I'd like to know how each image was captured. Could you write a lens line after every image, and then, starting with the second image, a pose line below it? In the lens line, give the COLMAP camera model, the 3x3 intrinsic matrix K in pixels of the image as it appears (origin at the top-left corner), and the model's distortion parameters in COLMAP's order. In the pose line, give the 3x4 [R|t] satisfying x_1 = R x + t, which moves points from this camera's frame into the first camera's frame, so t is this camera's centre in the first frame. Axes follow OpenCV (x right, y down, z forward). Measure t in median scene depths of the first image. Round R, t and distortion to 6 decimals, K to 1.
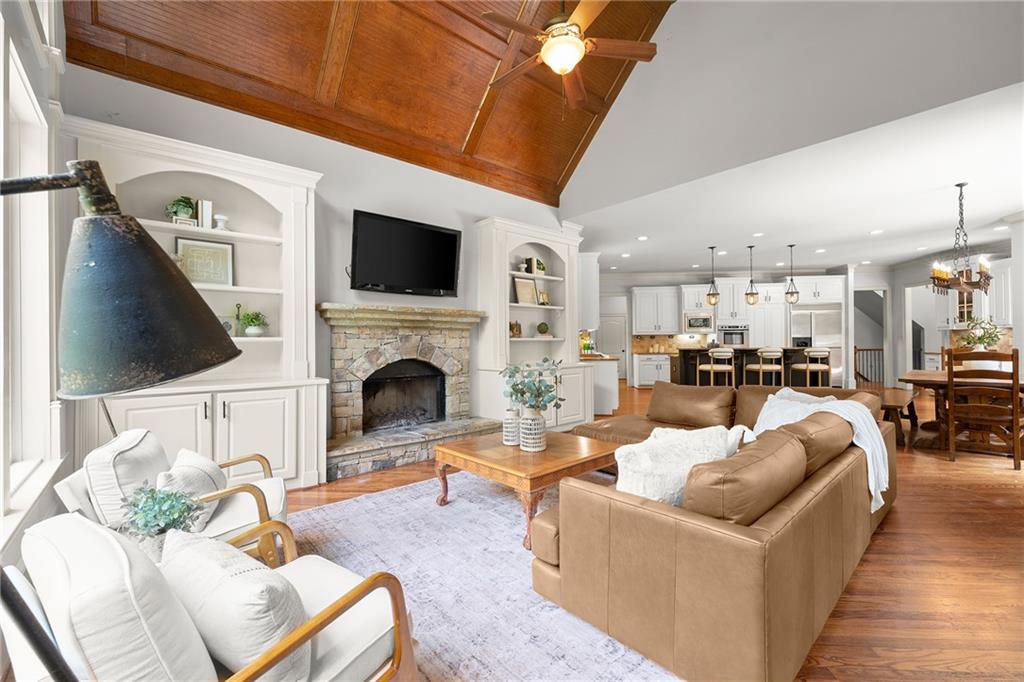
lens RADIAL K [[433.1, 0, 512.0], [0, 433.1, 341.0], [0, 0, 1]] dist [-0.000365, -0.000092]
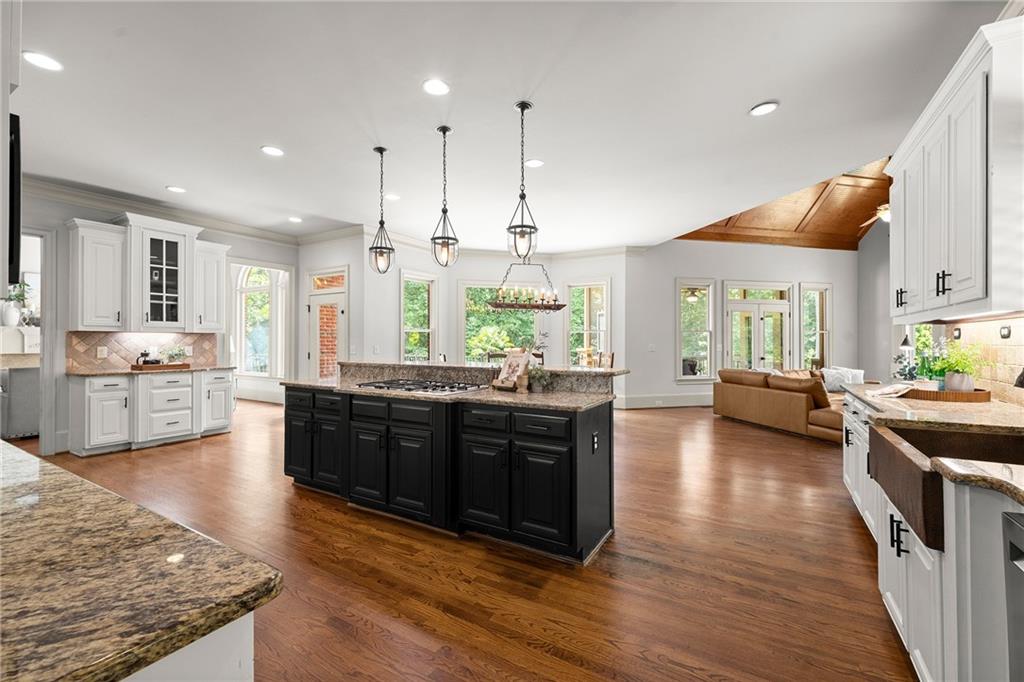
lens RADIAL K [[433.1, 0, 512.0], [0, 433.1, 341.0], [0, 0, 1]] dist [-0.000365, -0.000092]
pose [[-0.893042, 0.010128, 0.449859, 0.236239], [0.006286, 0.999930, -0.010034, -0.003957], [-0.449930, -0.006132, -0.893043, 1.051298]]
